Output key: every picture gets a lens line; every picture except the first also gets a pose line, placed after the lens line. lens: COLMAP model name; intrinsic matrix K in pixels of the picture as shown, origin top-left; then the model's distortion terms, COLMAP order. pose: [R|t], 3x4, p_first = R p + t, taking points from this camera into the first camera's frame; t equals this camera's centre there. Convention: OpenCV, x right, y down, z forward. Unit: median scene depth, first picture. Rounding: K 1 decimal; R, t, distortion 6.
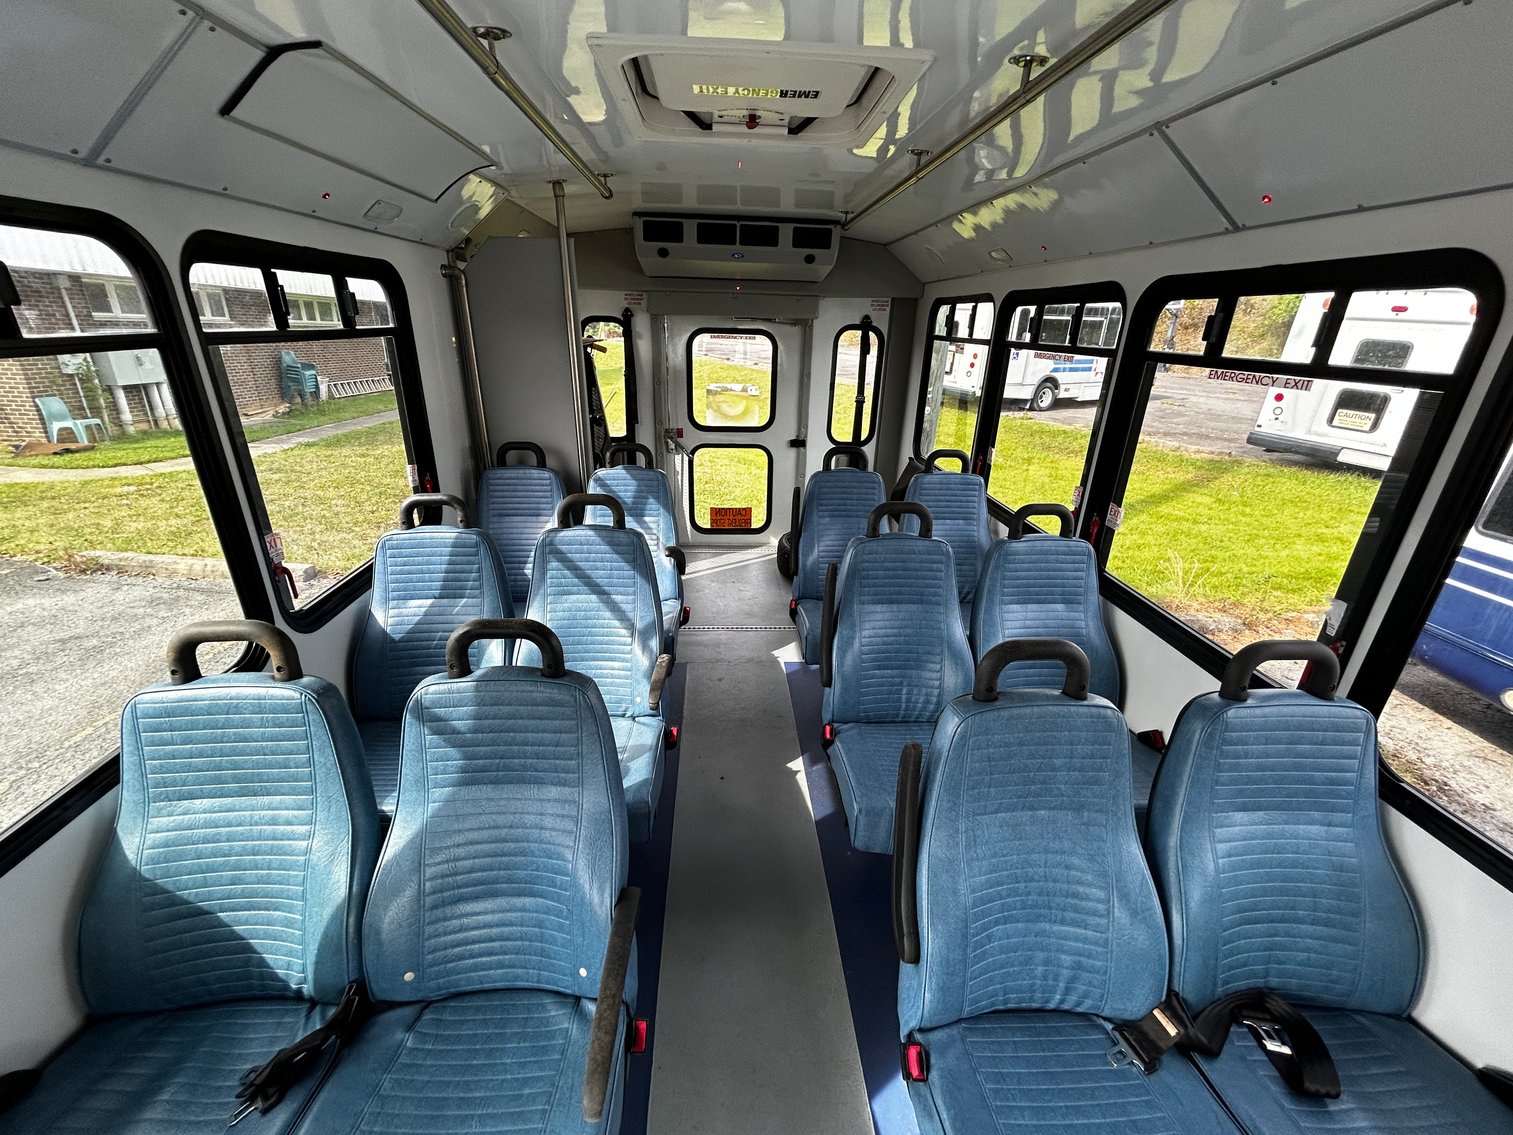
lens RADIAL K [[610.7, 0, 748.7], [0, 610.7, 571.7], [0, 0, 1]] dist [-0.000181, 0.000752]
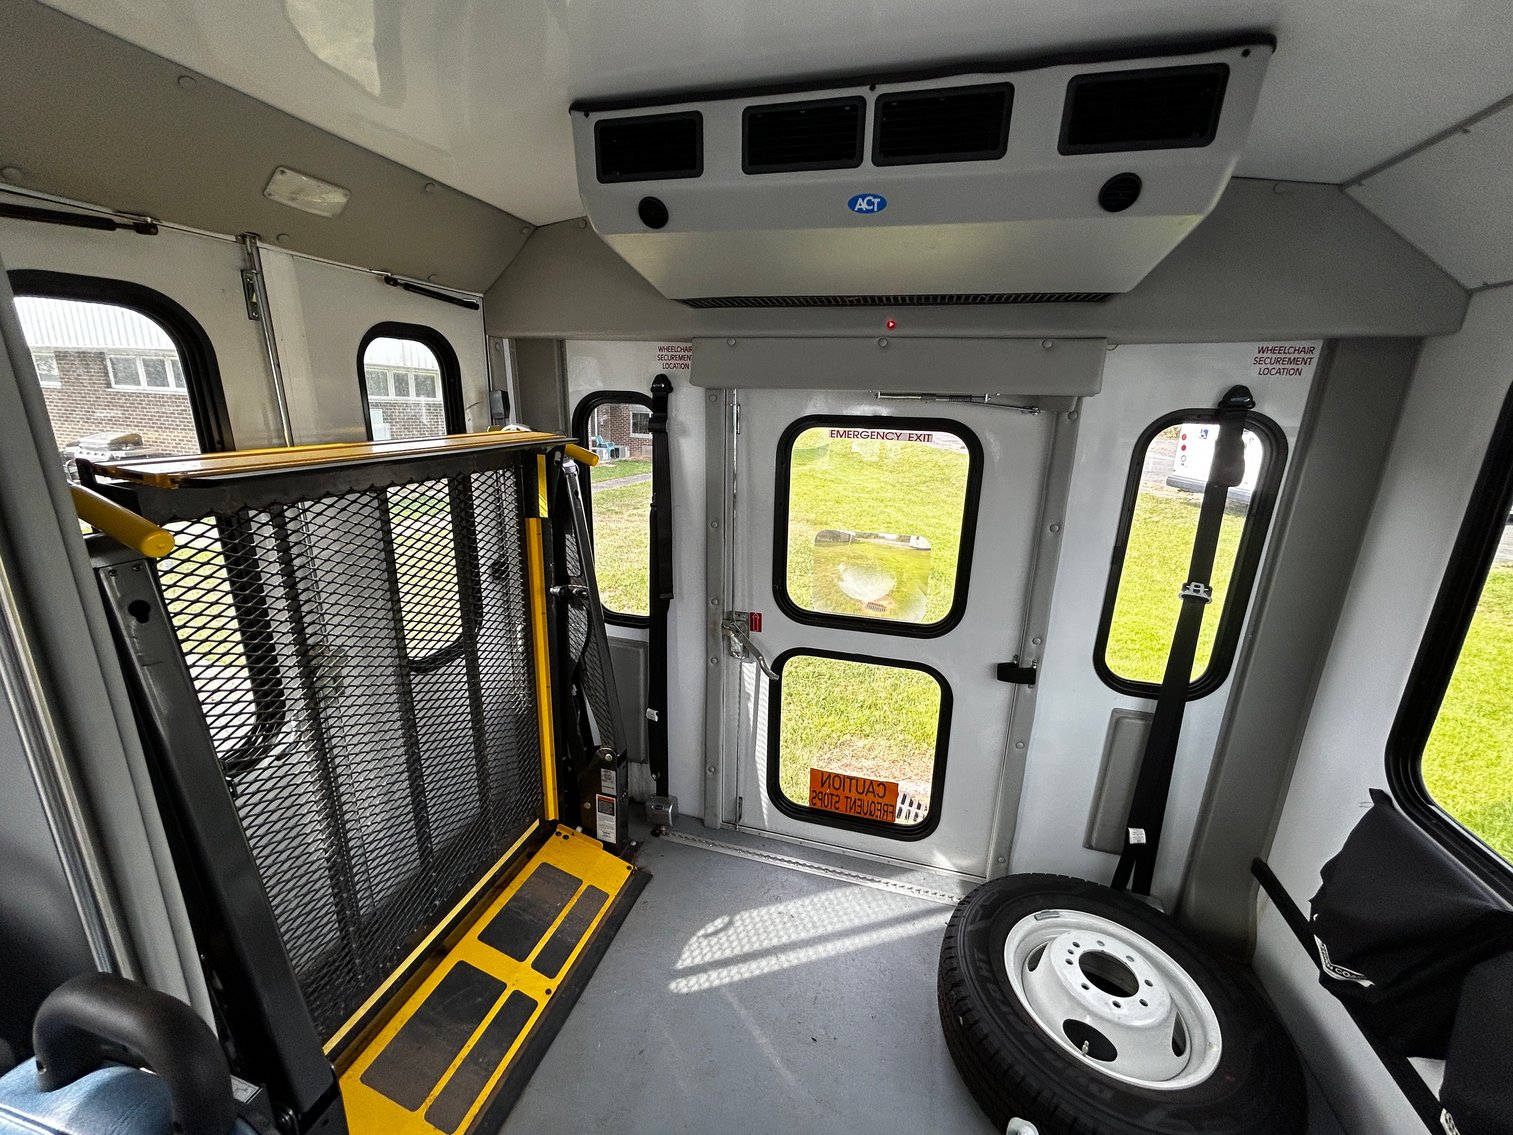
lens RADIAL K [[610.7, 0, 754.8], [0, 610.7, 560.9], [0, 0, 1]] dist [-0.000181, 0.000752]
pose [[0.952352, 0.078063, -0.294841, 0.026313], [-0.118846, 0.985263, -0.123017, -0.218302], [0.280893, 0.152196, 0.947595, 0.540493]]
